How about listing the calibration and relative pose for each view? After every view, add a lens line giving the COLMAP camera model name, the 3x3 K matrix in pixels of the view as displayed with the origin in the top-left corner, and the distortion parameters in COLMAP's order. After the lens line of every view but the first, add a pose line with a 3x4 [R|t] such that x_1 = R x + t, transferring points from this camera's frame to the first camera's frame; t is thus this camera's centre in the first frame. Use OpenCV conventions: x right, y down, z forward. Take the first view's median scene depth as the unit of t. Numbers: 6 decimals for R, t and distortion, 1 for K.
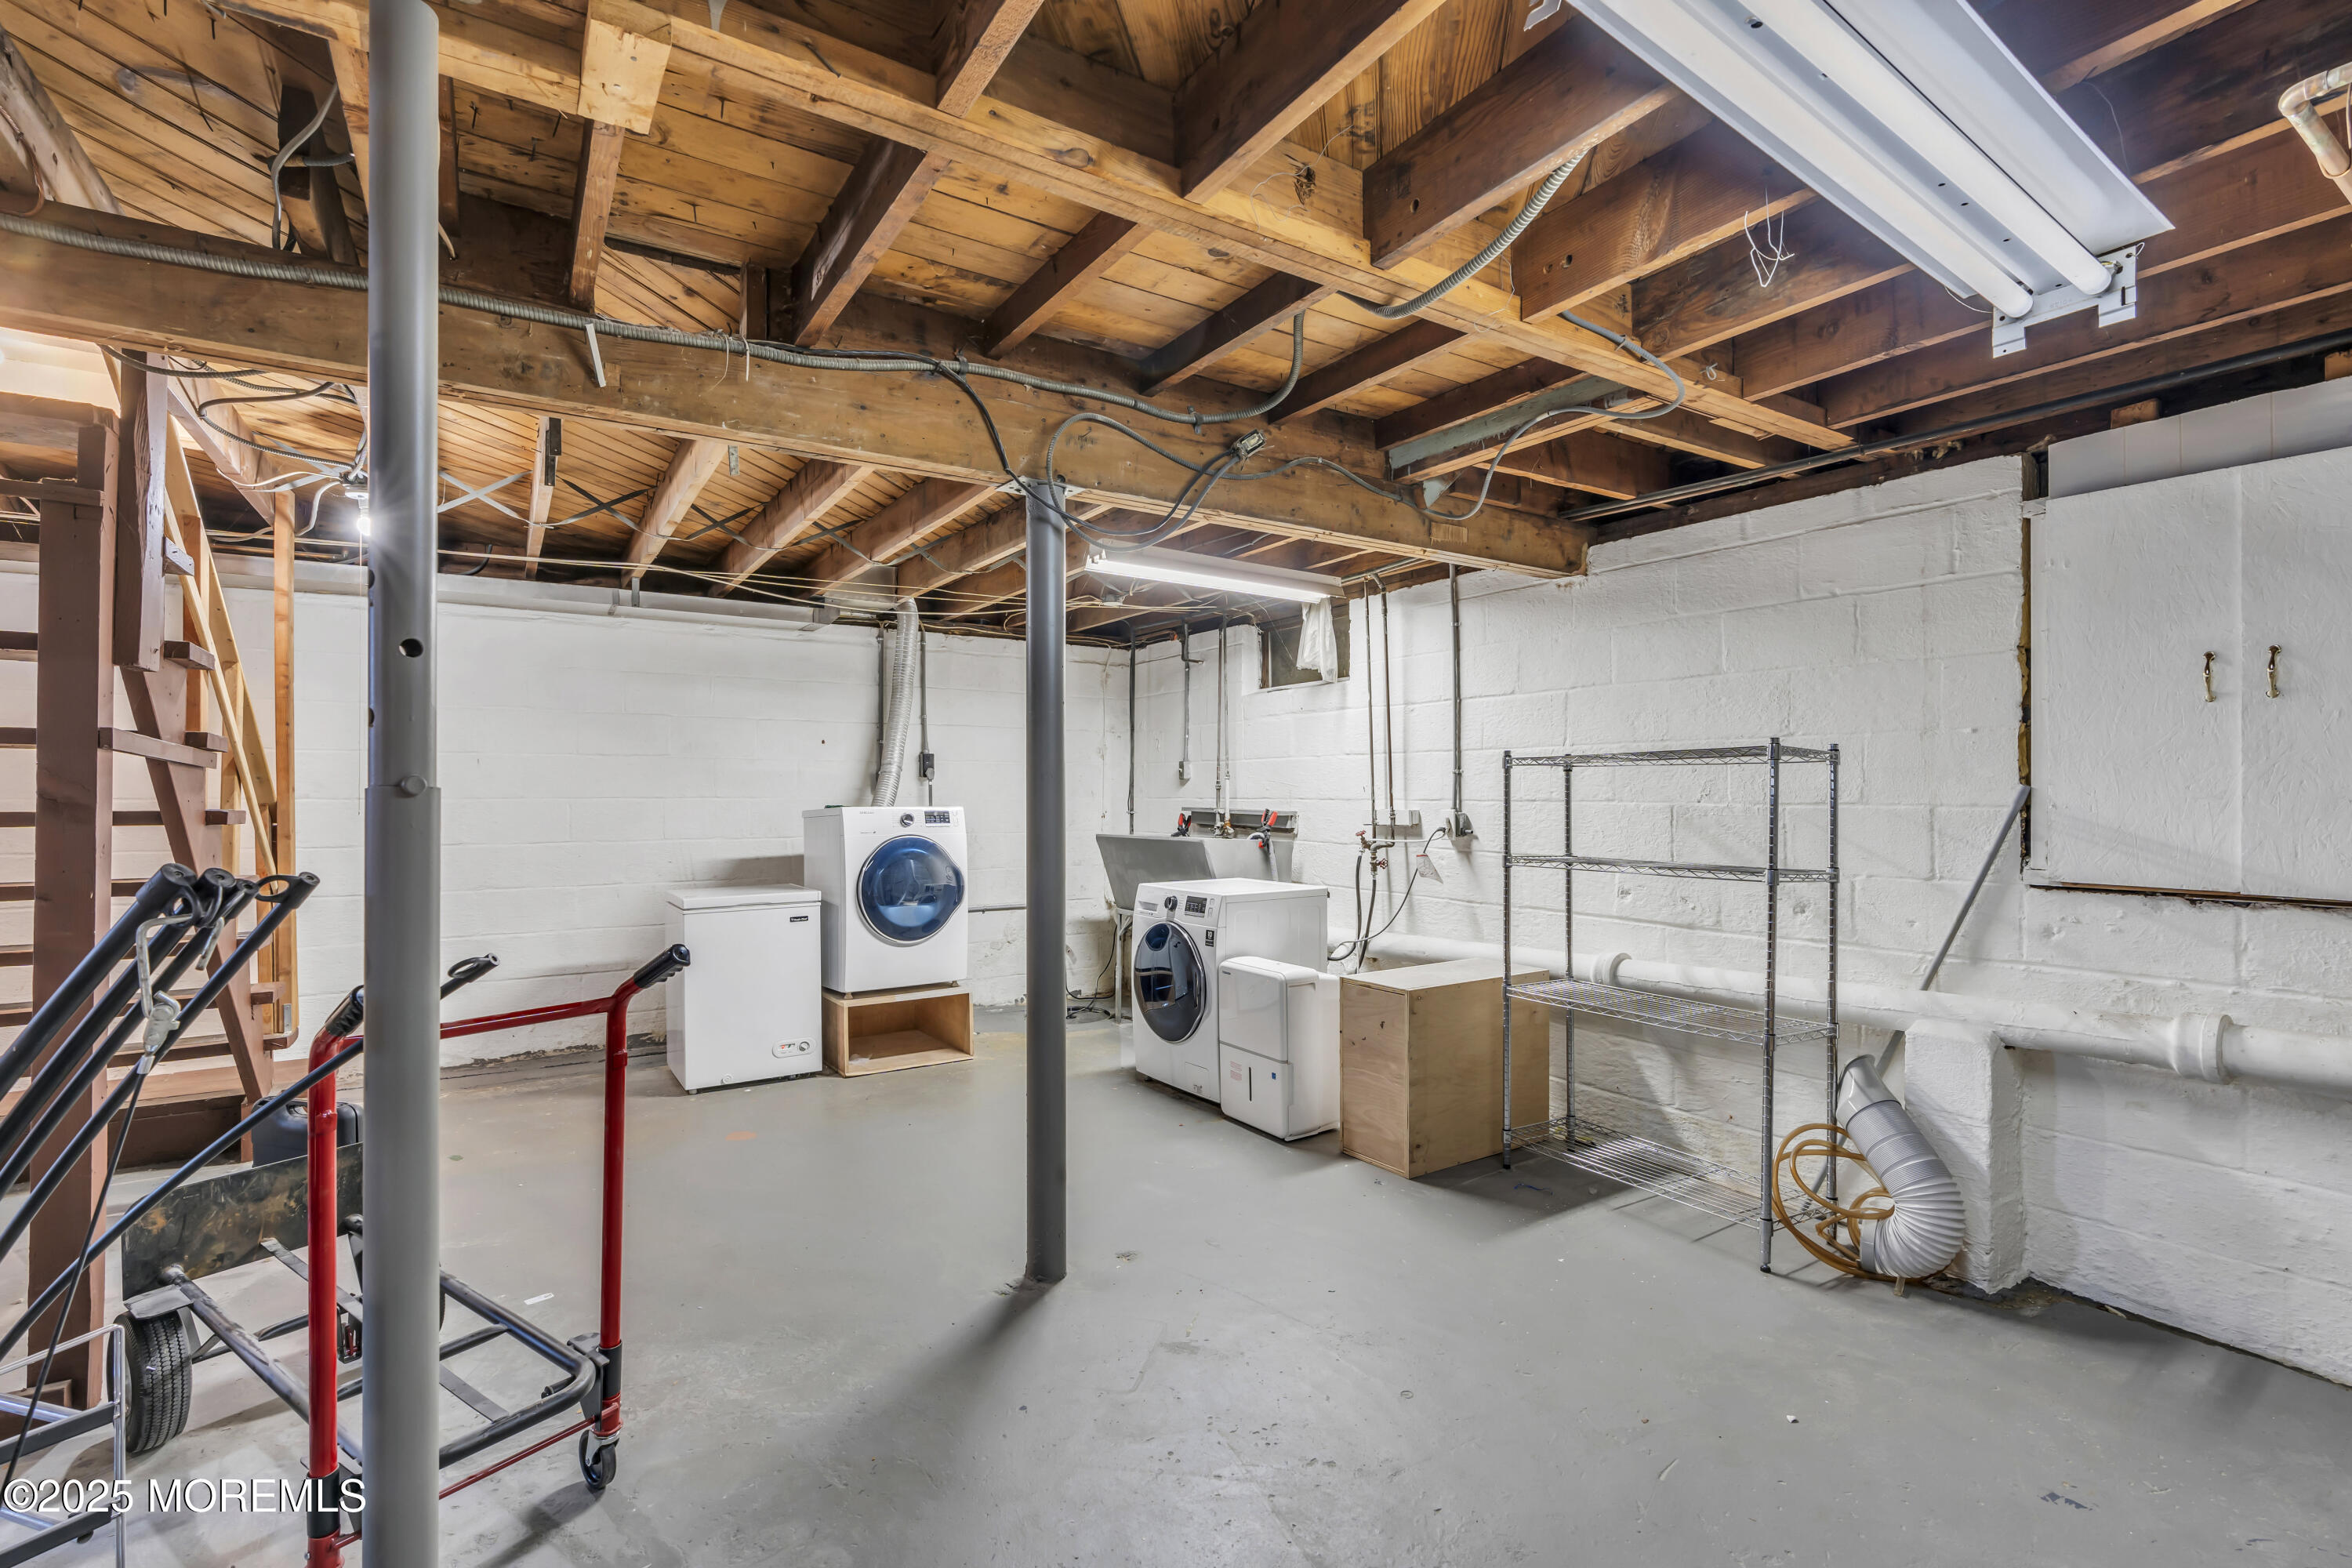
lens RADIAL K [[1063.8, 0, 1165.0], [0, 1063.8, 796.1], [0, 0, 1]] dist [-0.007053, 0.001906]
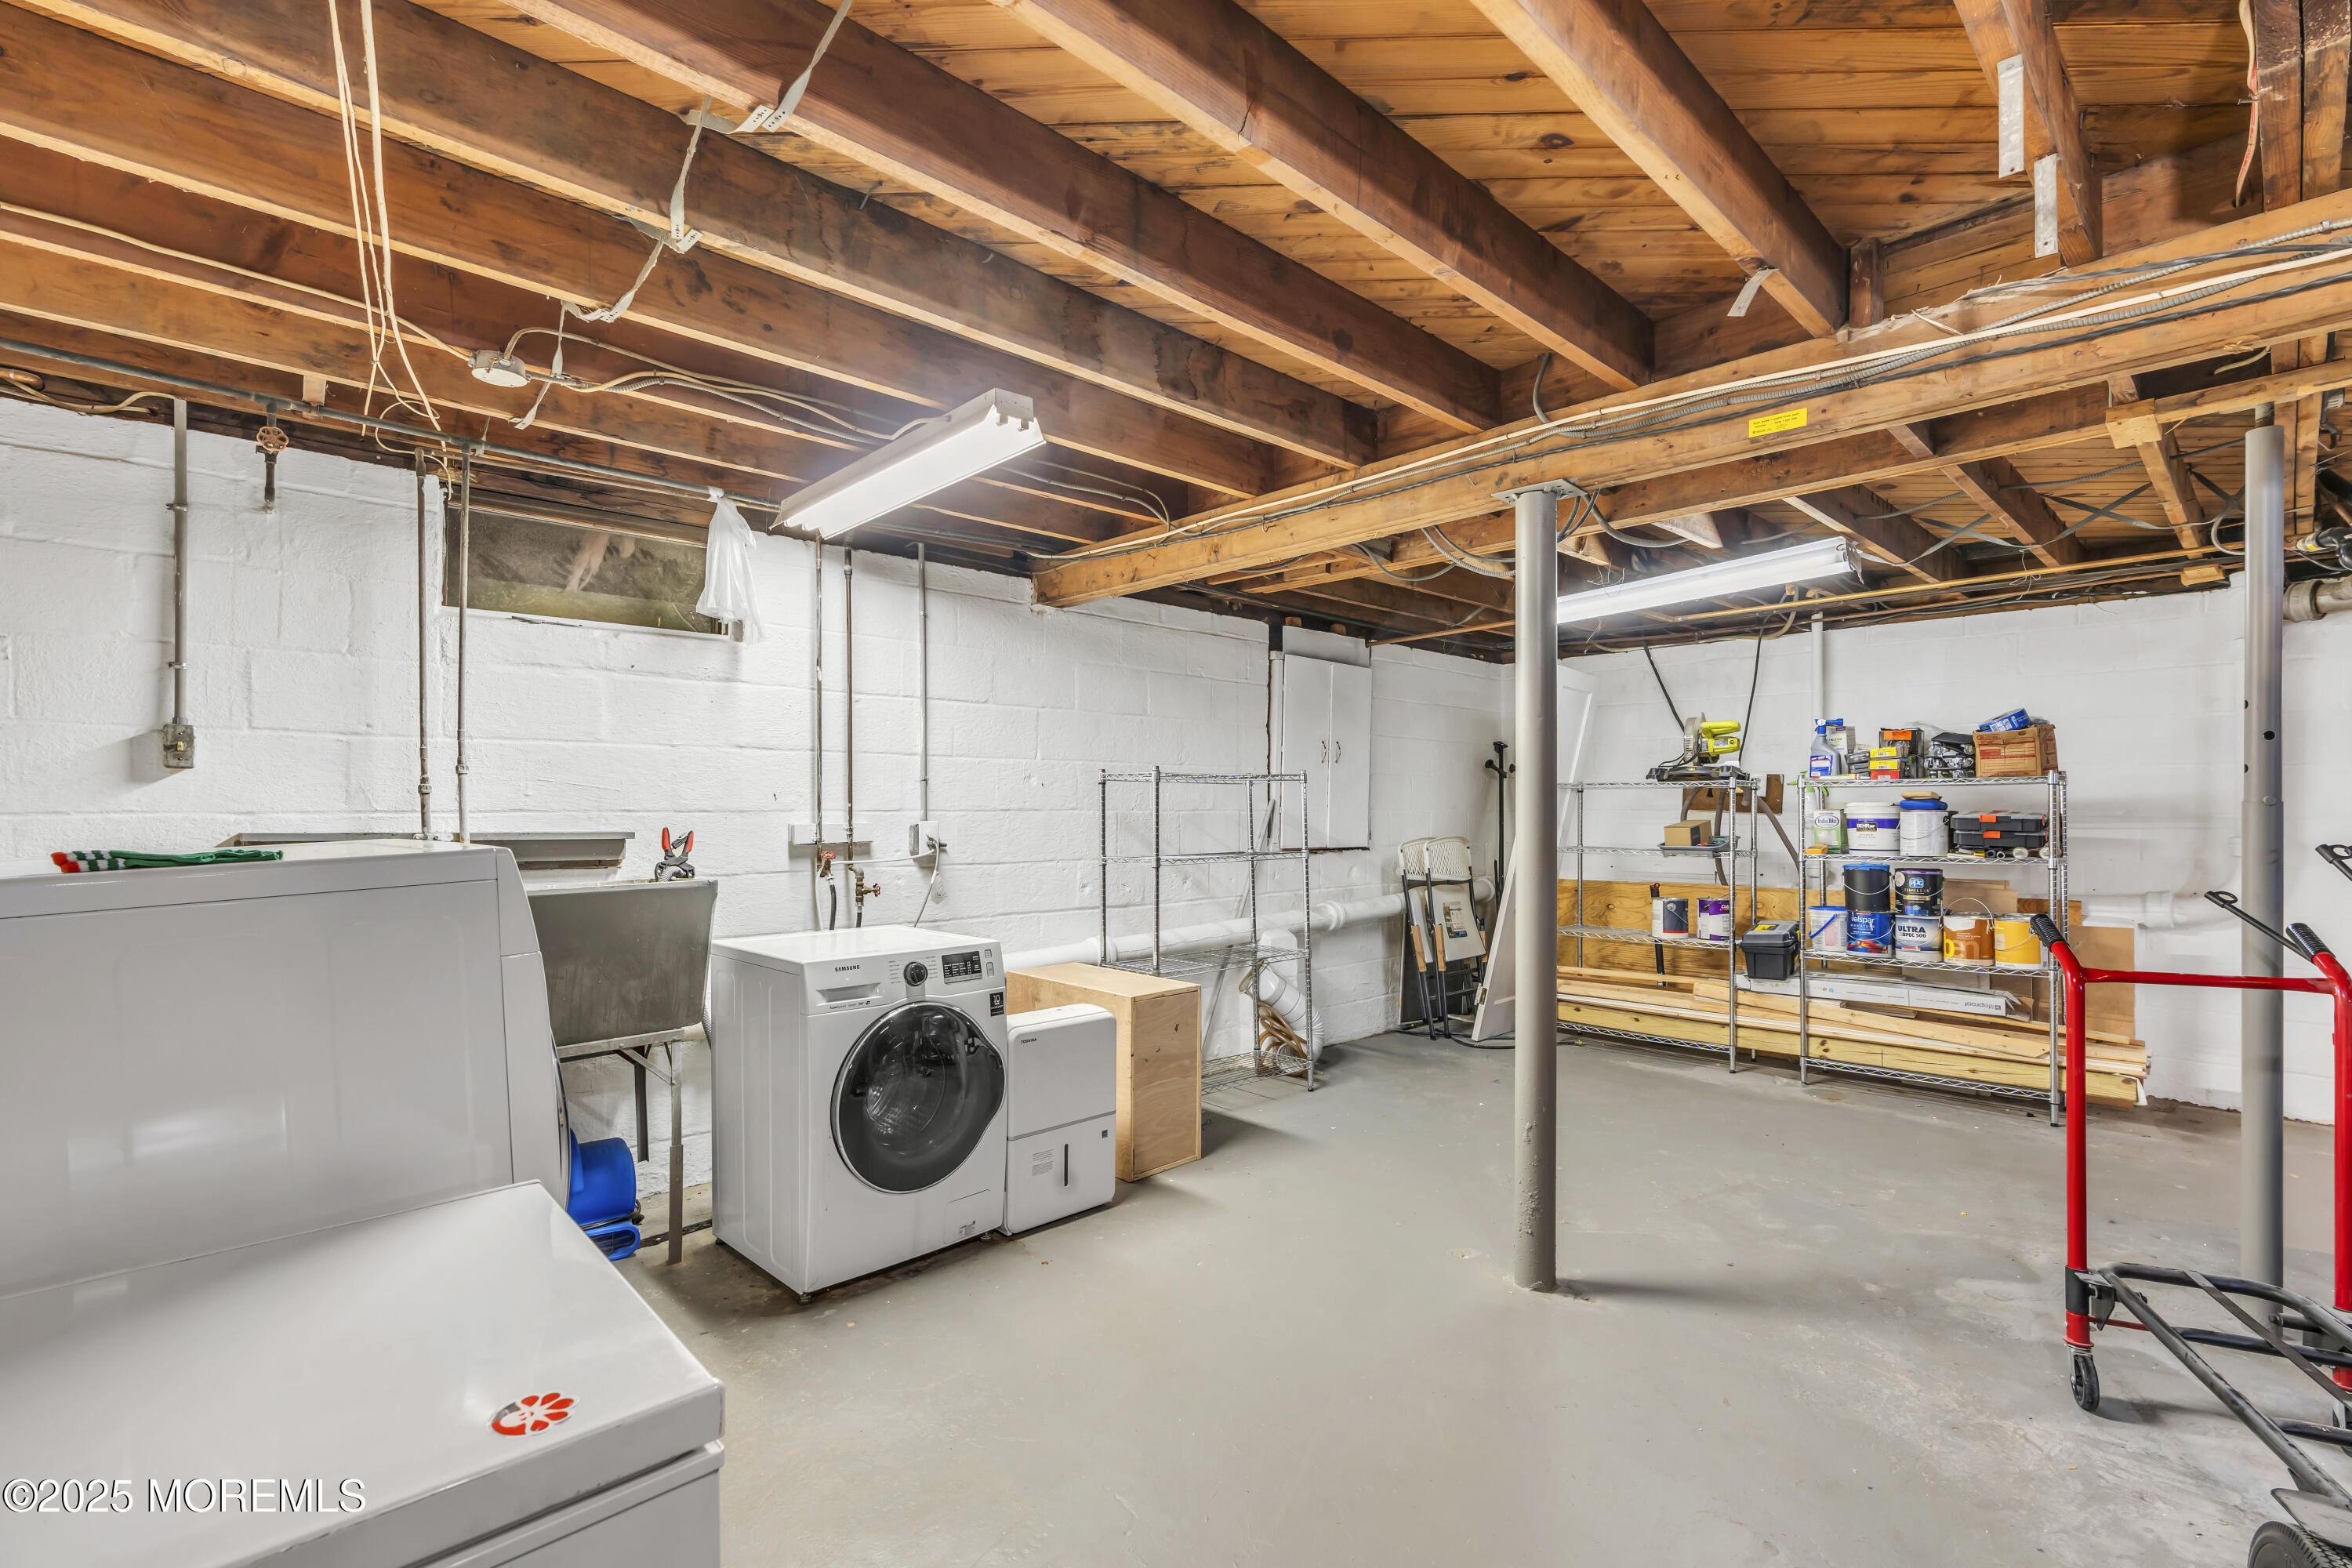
lens RADIAL K [[1063.8, 0, 1175.8], [0, 1063.8, 805.5], [0, 0, 1]] dist [-0.007053, 0.001906]
pose [[-0.188611, -0.002982, 0.982047, -1.001342], [0.000351, 0.999995, 0.003104, -0.004647], [-0.982052, 0.000931, -0.188609, 1.480458]]
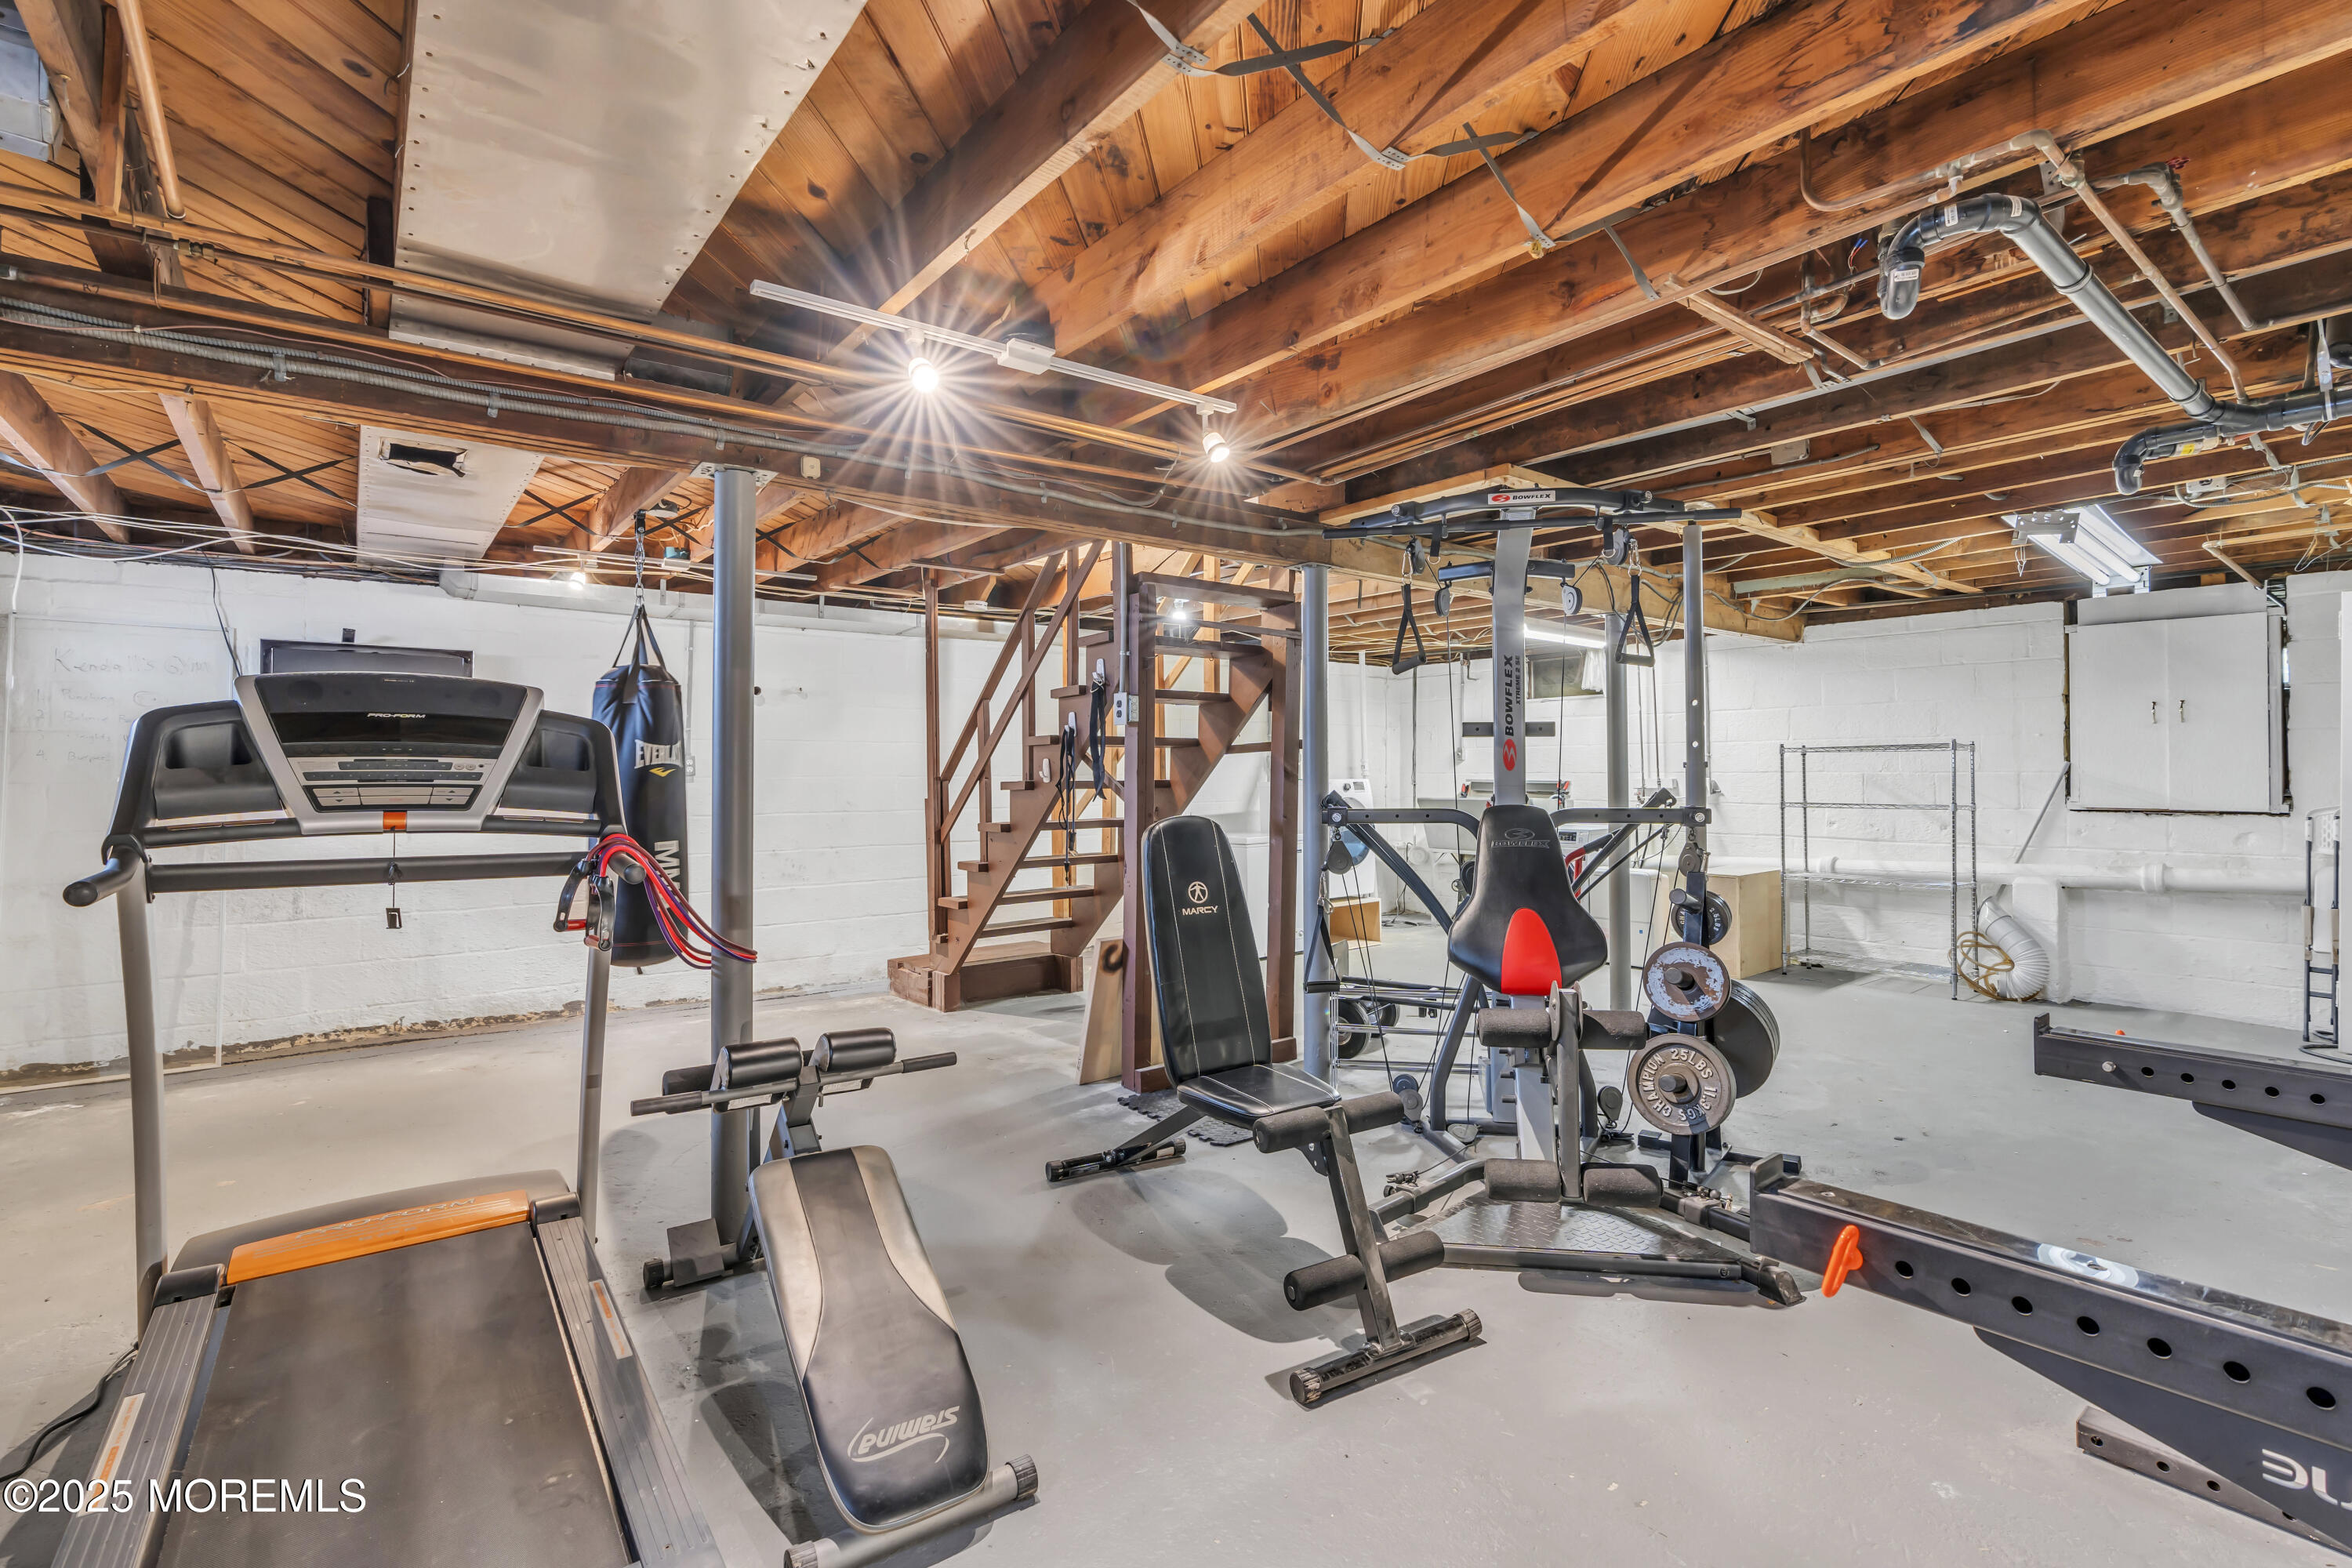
lens RADIAL K [[1063.8, 0, 1172.3], [0, 1063.8, 764.2], [0, 0, 1]] dist [-0.007053, 0.001906]
pose [[0.995840, -0.006691, 0.090872, -1.089668], [0.007577, 0.999927, -0.009411, 0.001465], [-0.090803, 0.010061, 0.995818, -0.880729]]
